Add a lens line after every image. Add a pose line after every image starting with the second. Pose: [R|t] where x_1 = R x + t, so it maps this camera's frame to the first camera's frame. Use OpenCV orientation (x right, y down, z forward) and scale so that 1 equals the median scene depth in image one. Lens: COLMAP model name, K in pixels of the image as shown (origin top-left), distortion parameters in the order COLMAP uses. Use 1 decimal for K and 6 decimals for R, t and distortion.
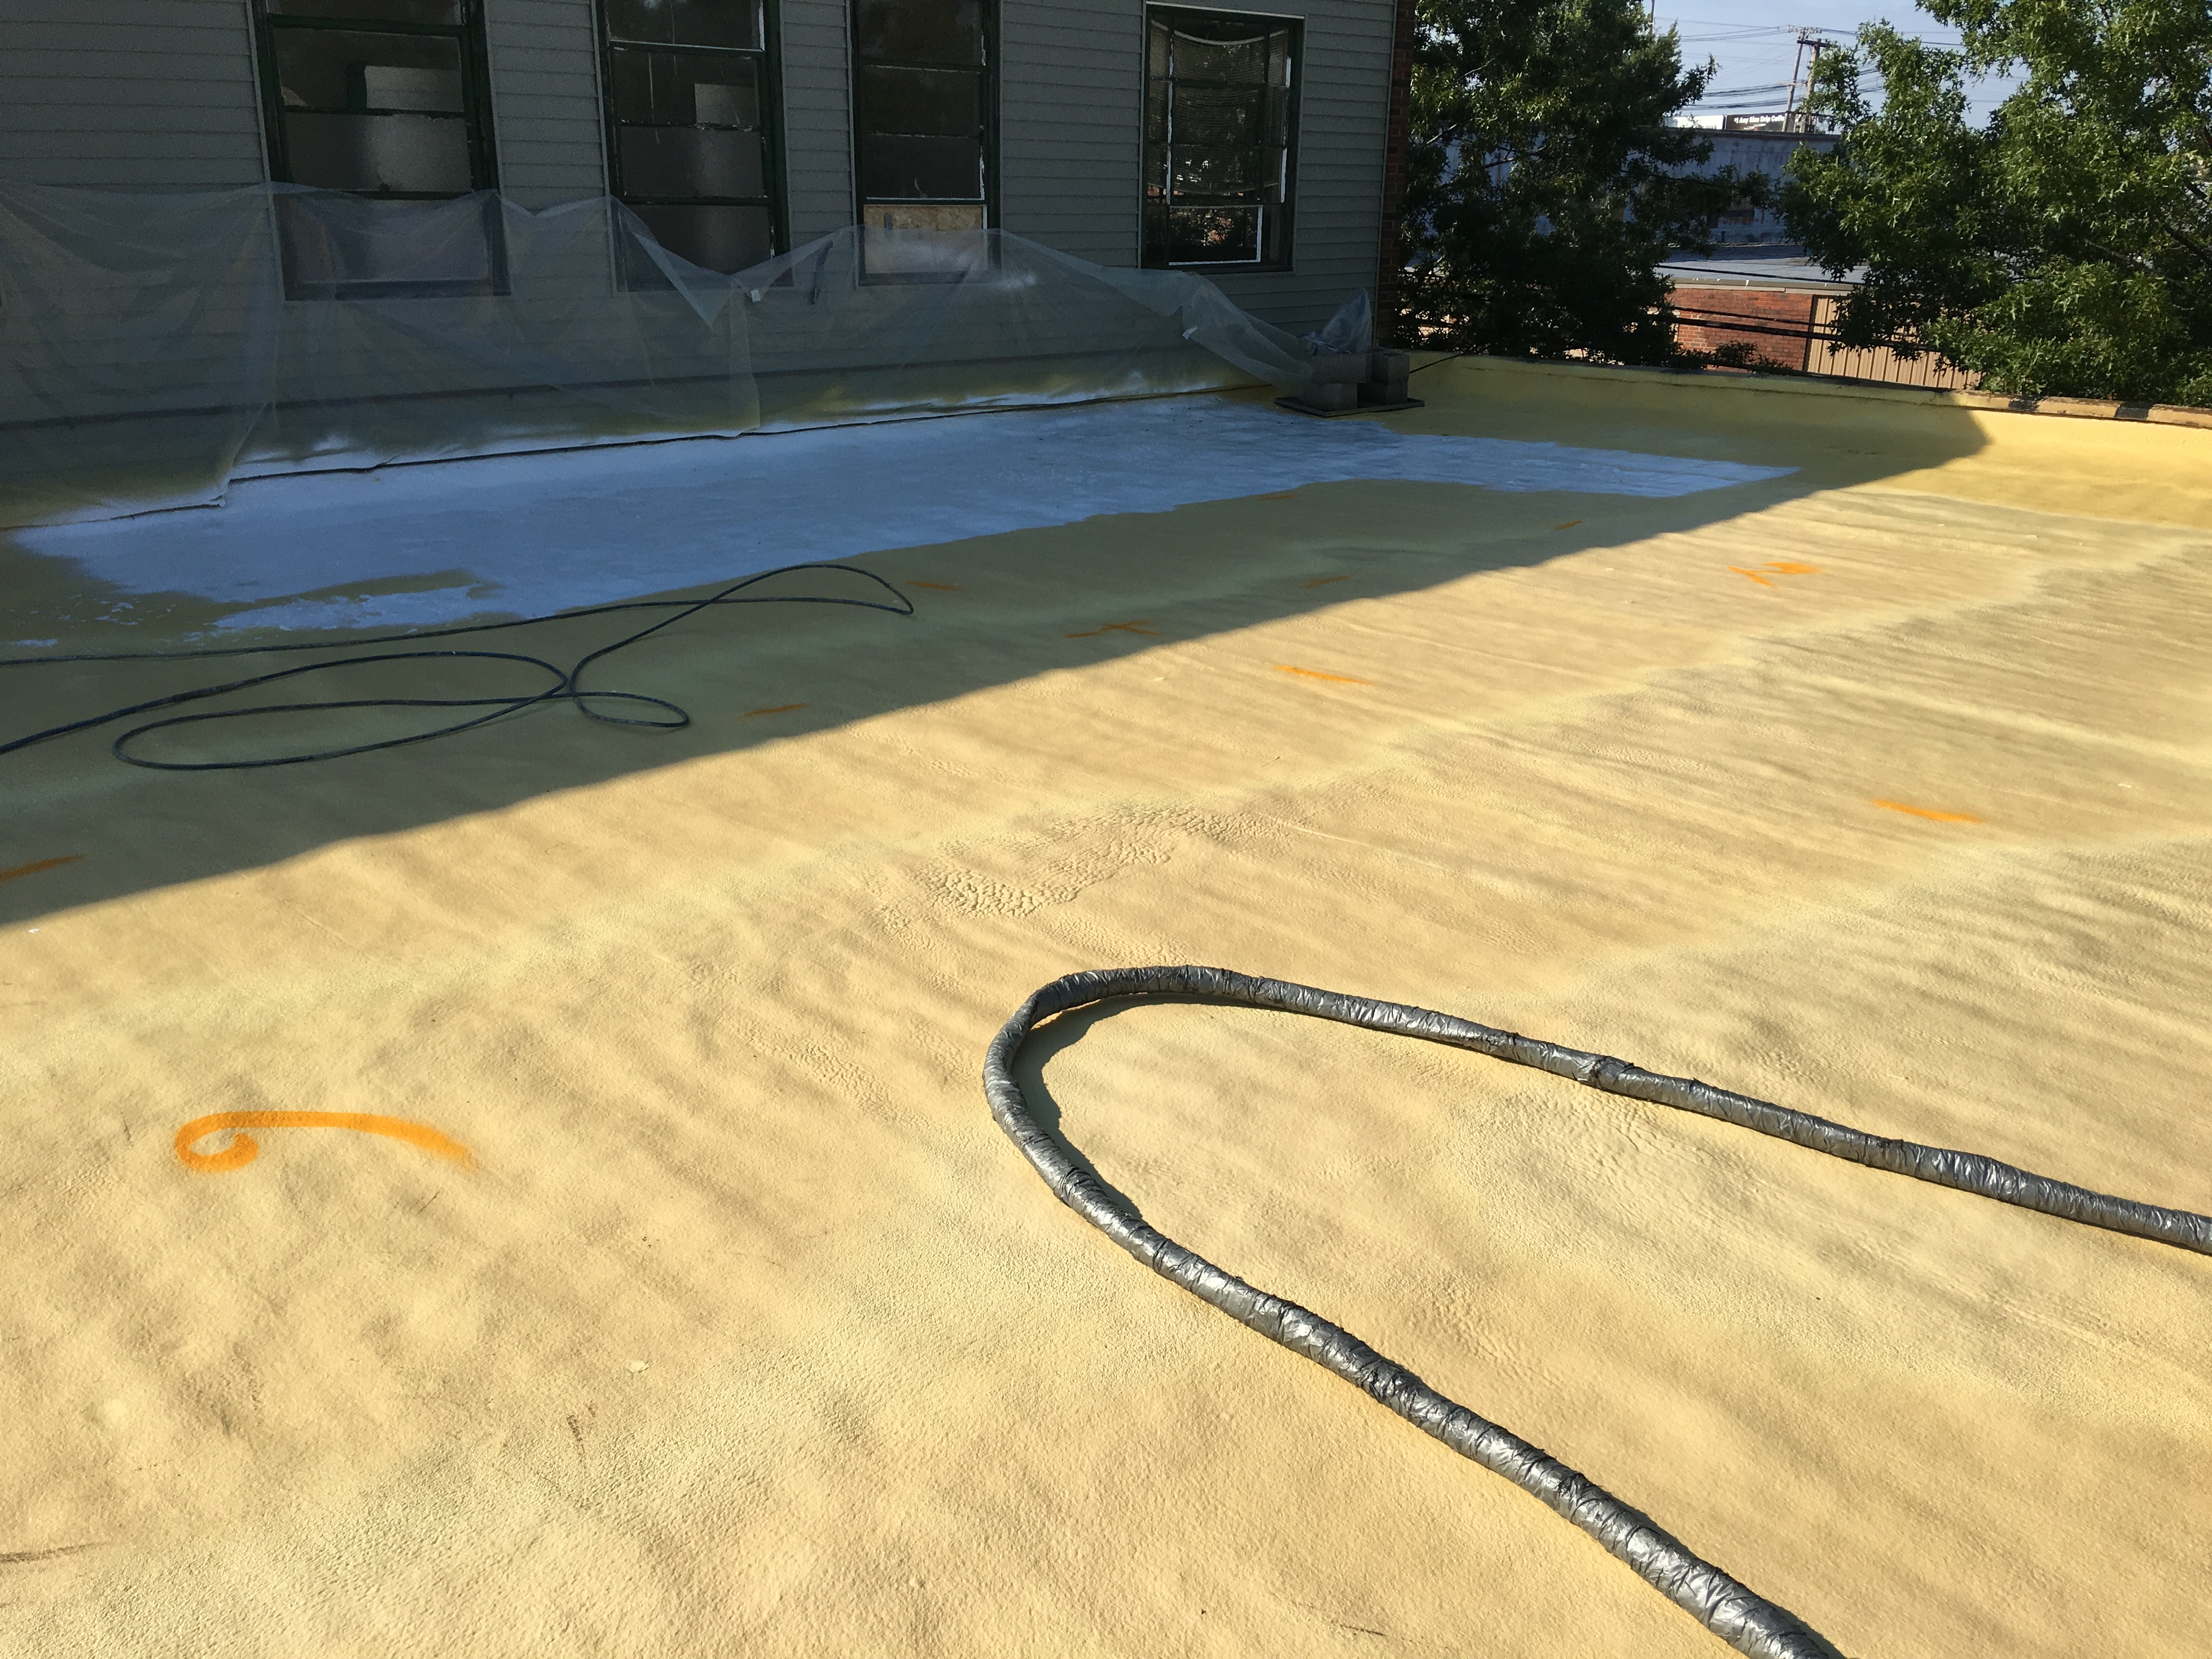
lens RADIAL K [[1863.5, 0, 1108.5], [0, 1863.5, 805.6], [0, 0, 1]] dist [0.112582, -0.161697]
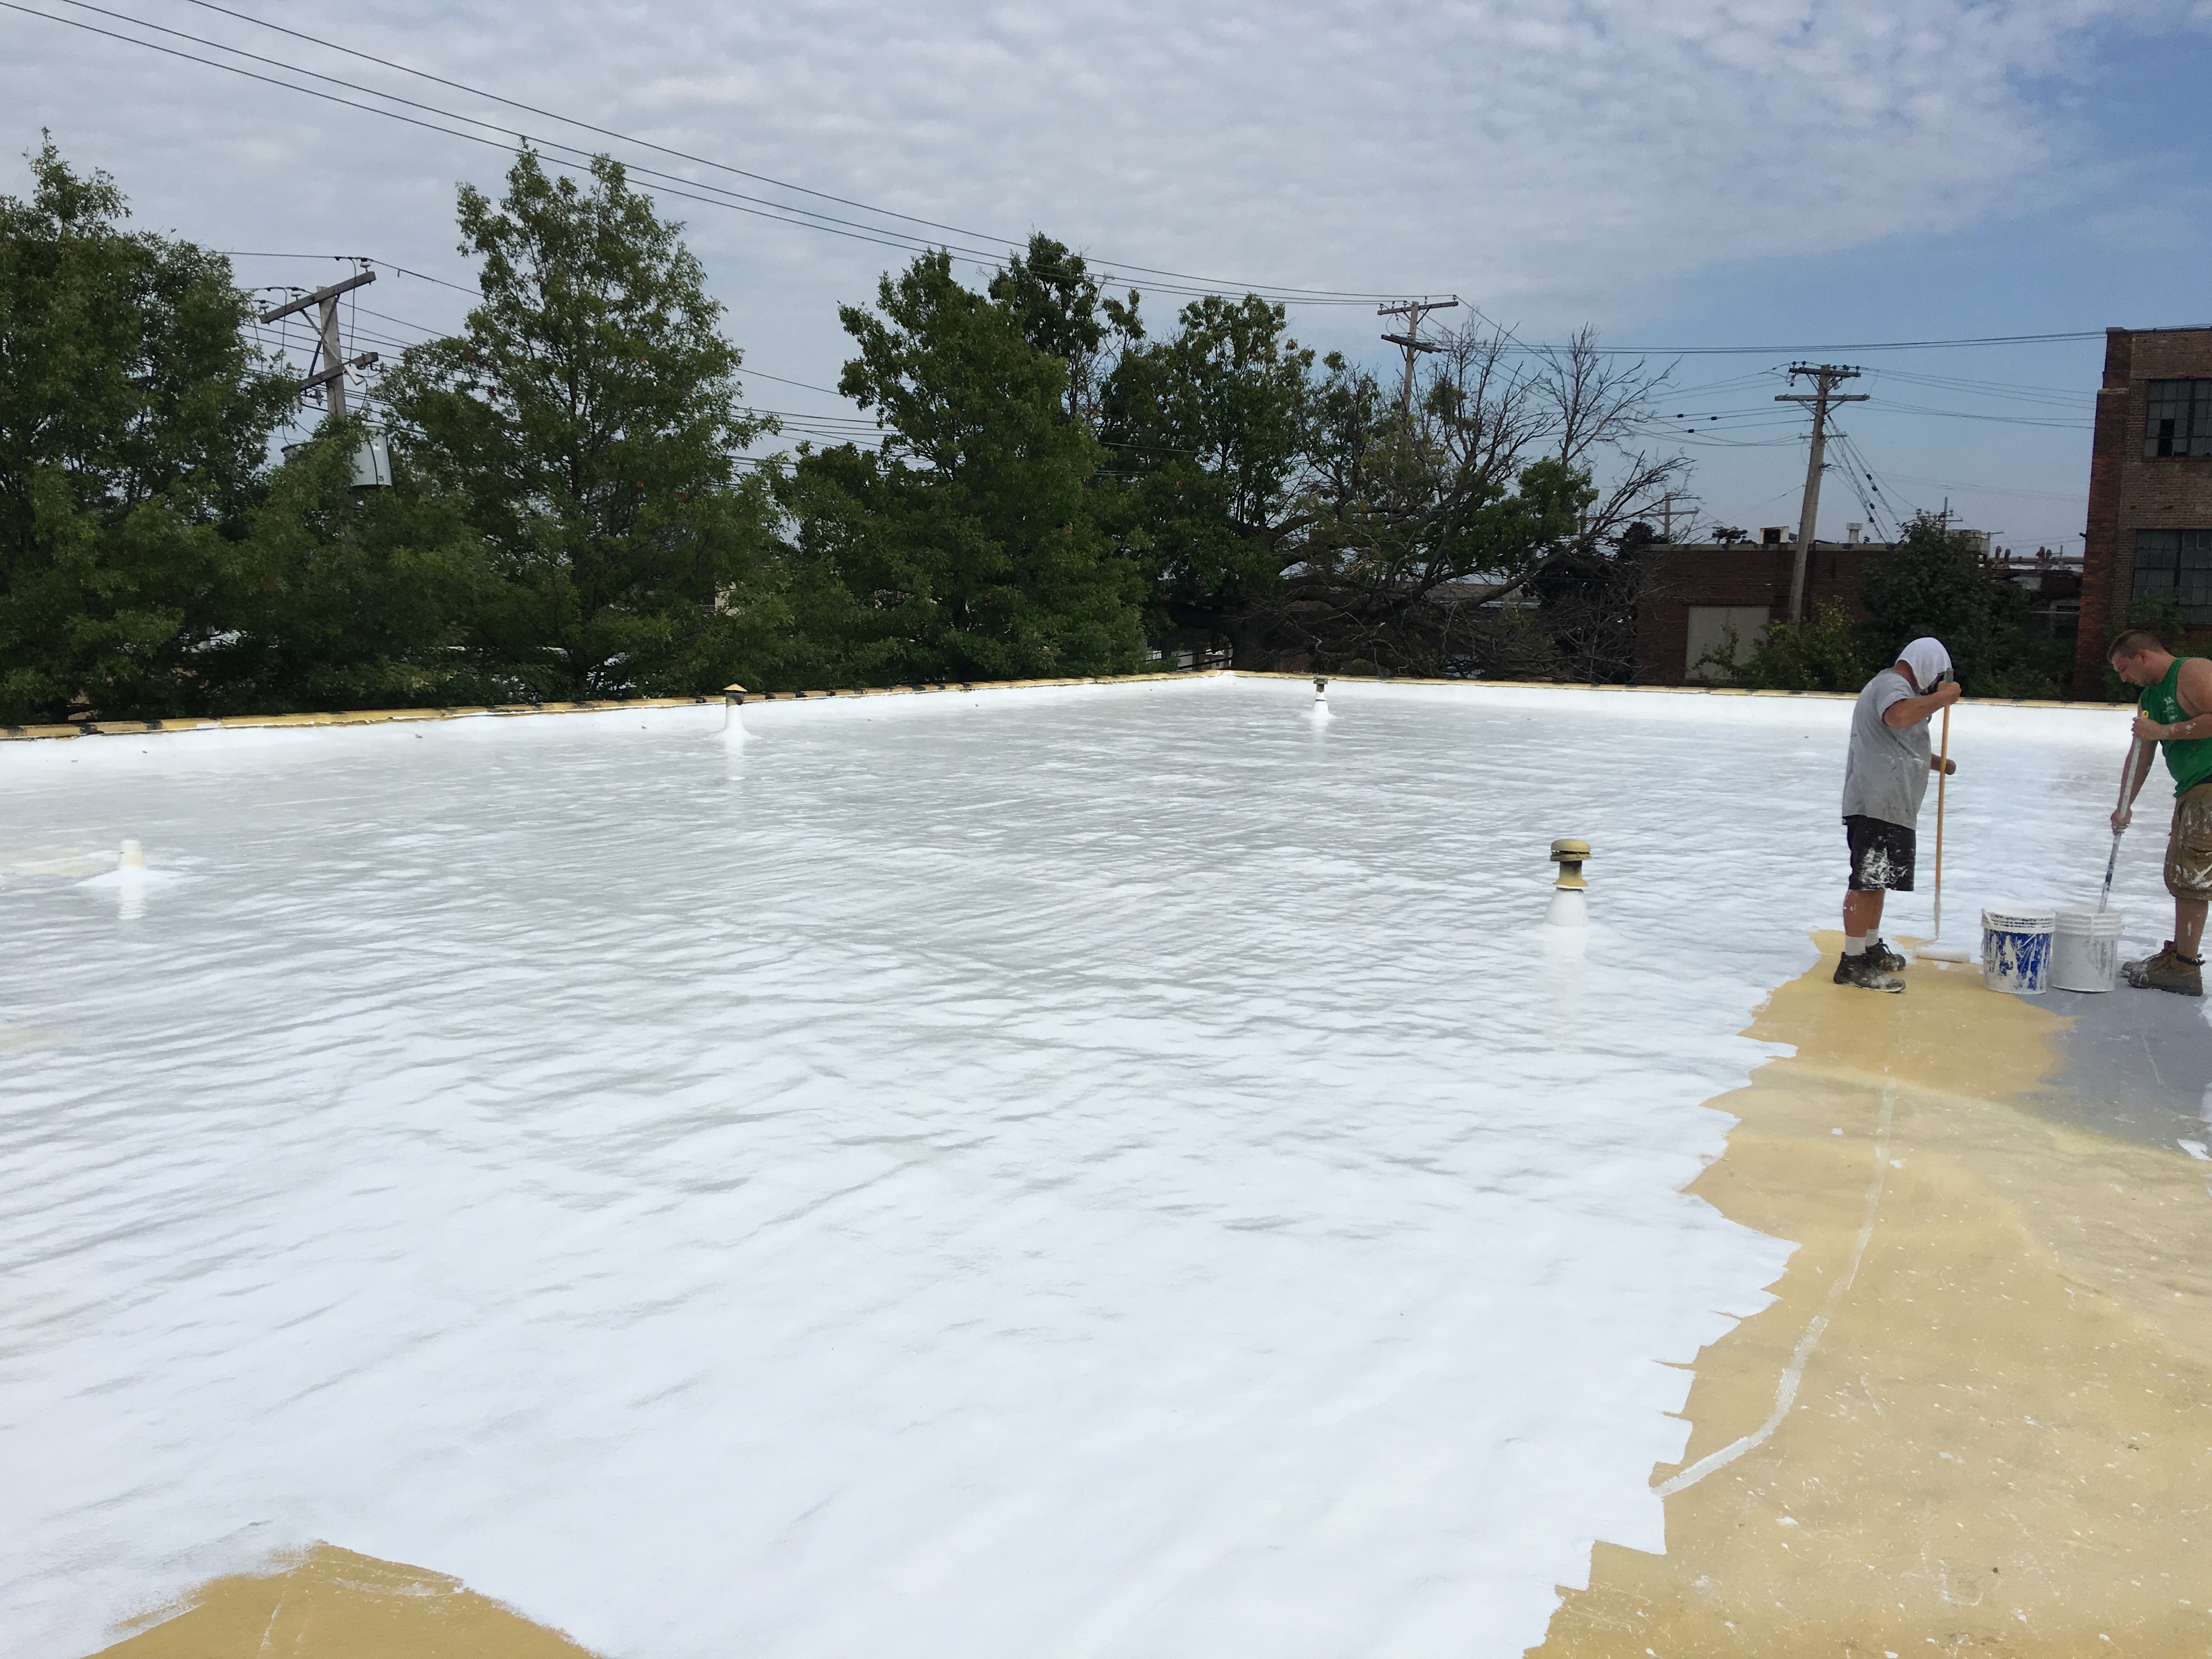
lens RADIAL K [[1846.4, 0, 1103.8], [0, 1846.4, 808.5], [0, 0, 1]] dist [0.120700, -0.182301]
pose [[-0.253477, -0.124265, 0.959327, -1.126852], [0.276577, 0.941006, 0.194970, -0.119363], [-0.926960, 0.314748, -0.204154, 0.285938]]
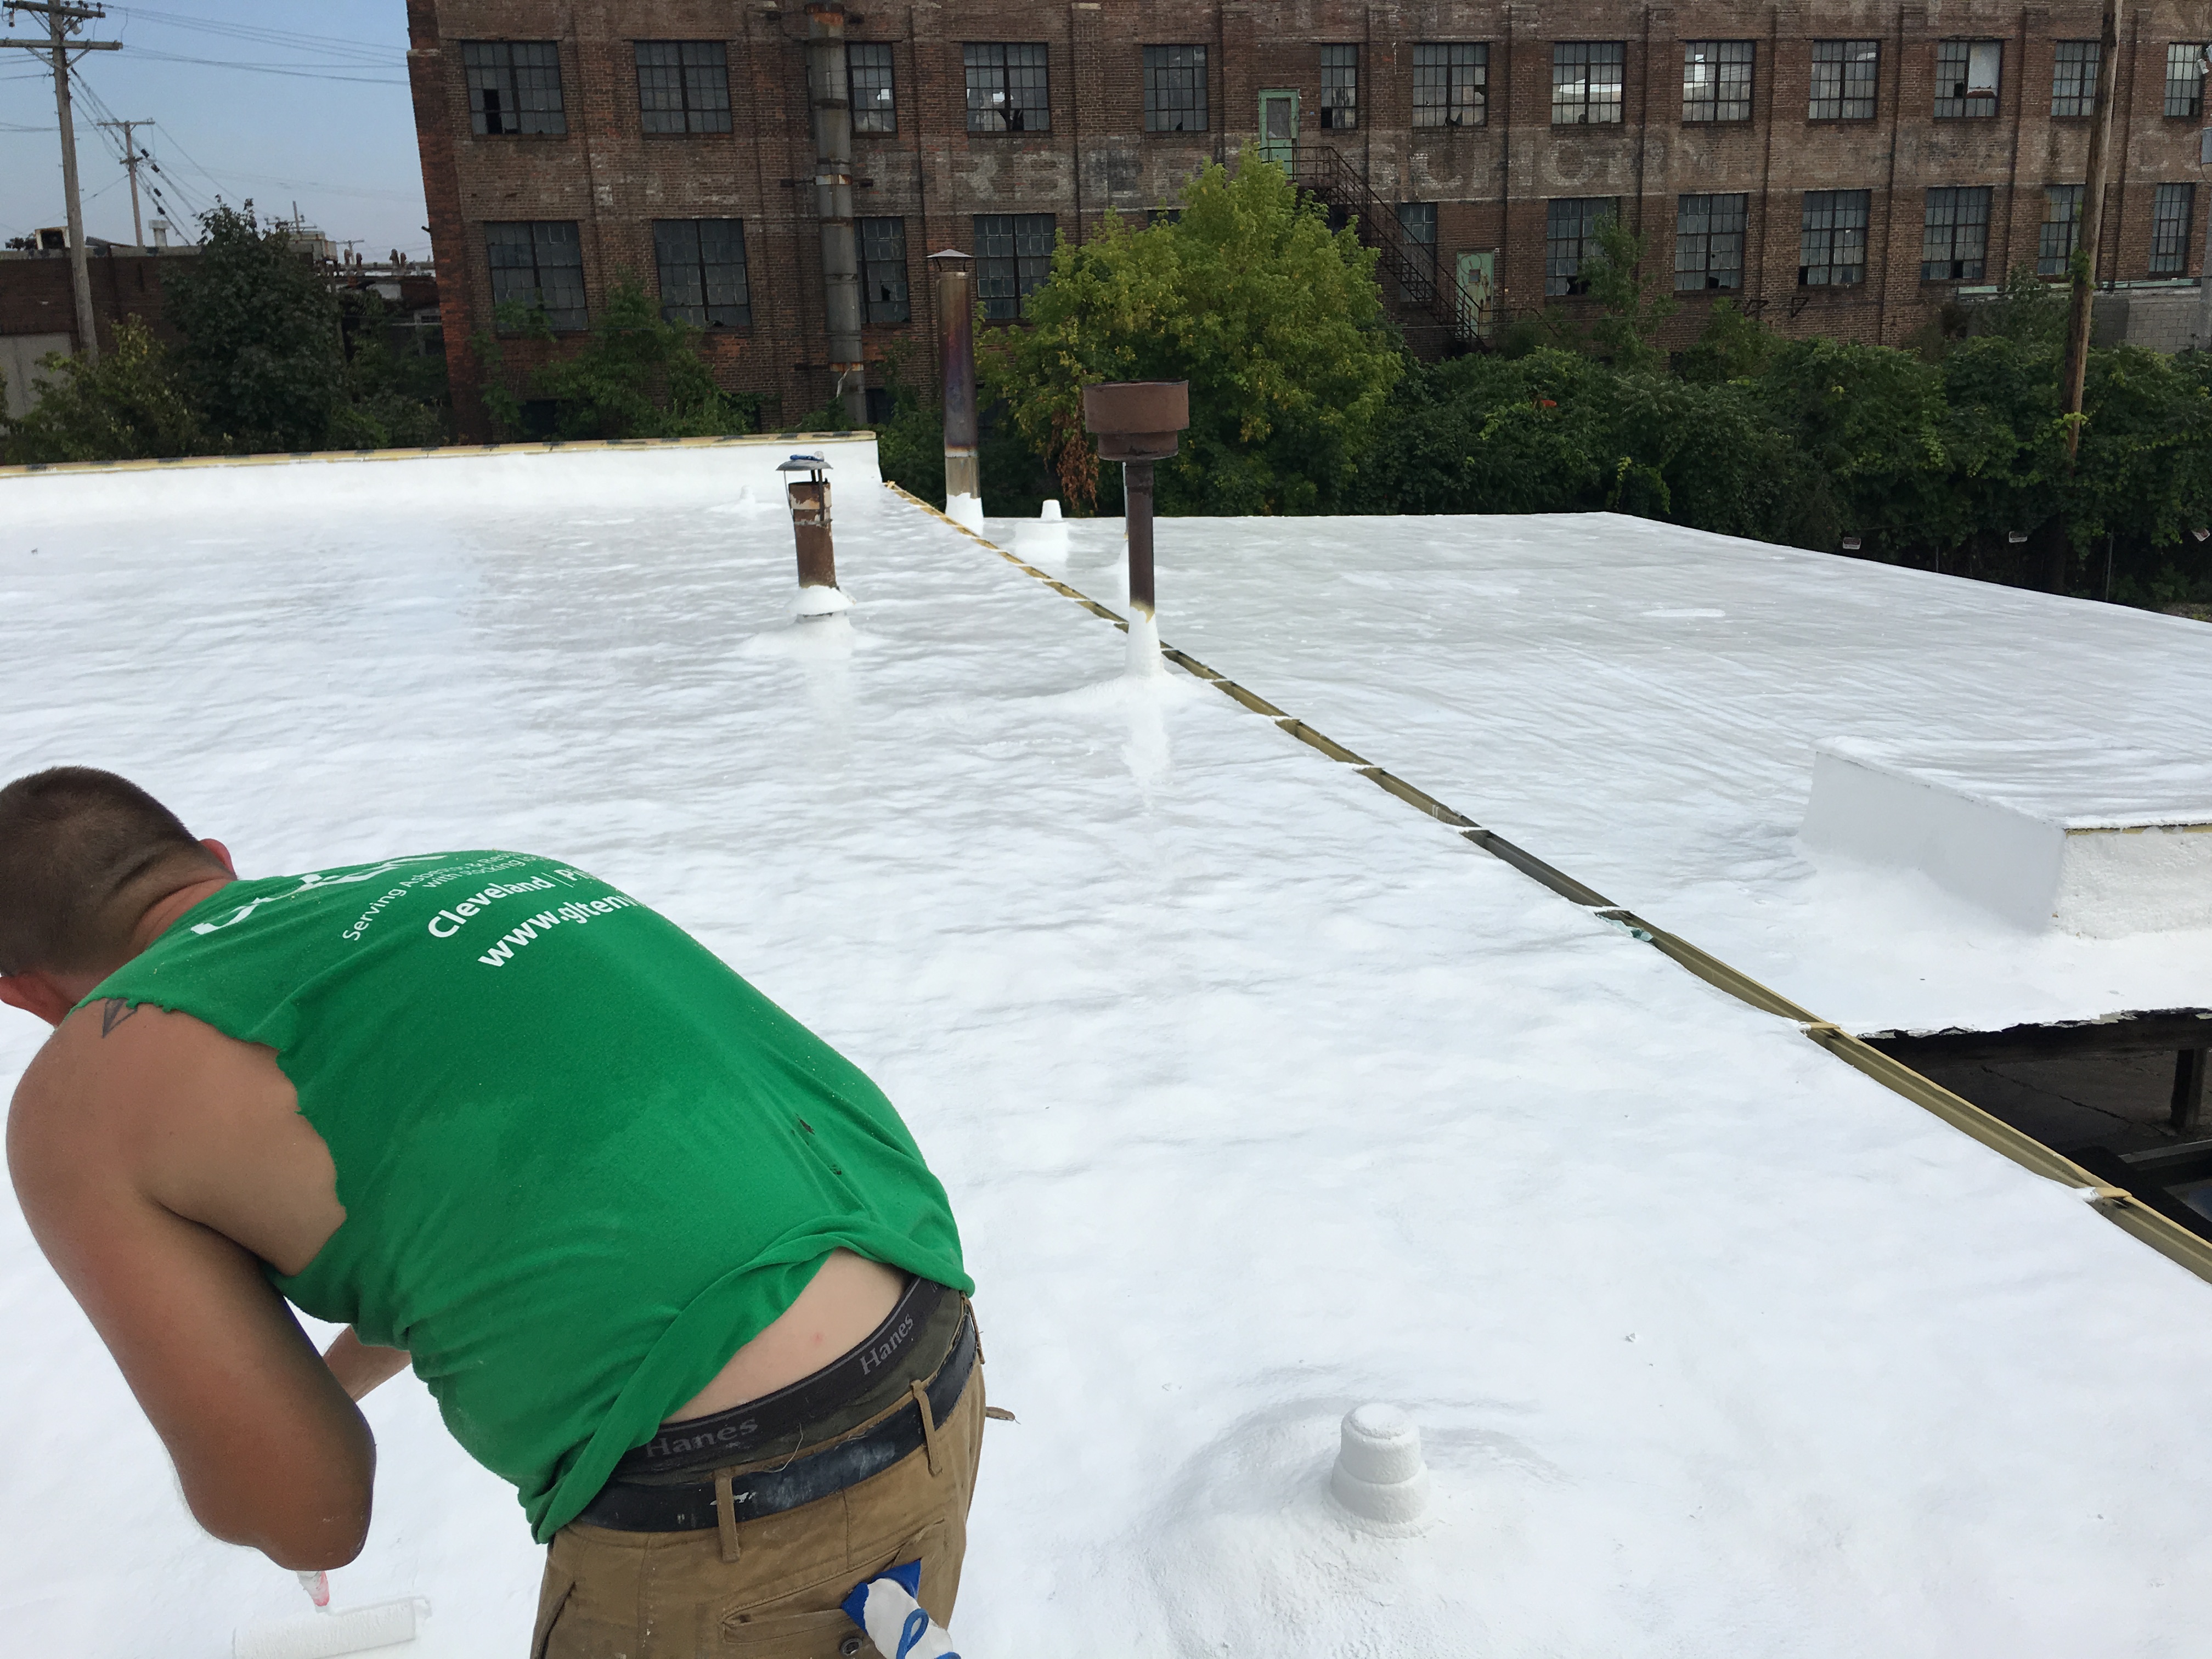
lens RADIAL K [[1873.5, 0, 1135.6], [0, 1873.5, 825.5], [0, 0, 1]] dist [0.100709, -0.156724]
pose [[-0.874175, -0.110893, 0.472780, 0.127176], [0.172060, 0.839687, 0.515093, 0.279400], [-0.454107, 0.531627, -0.714954, -0.878511]]
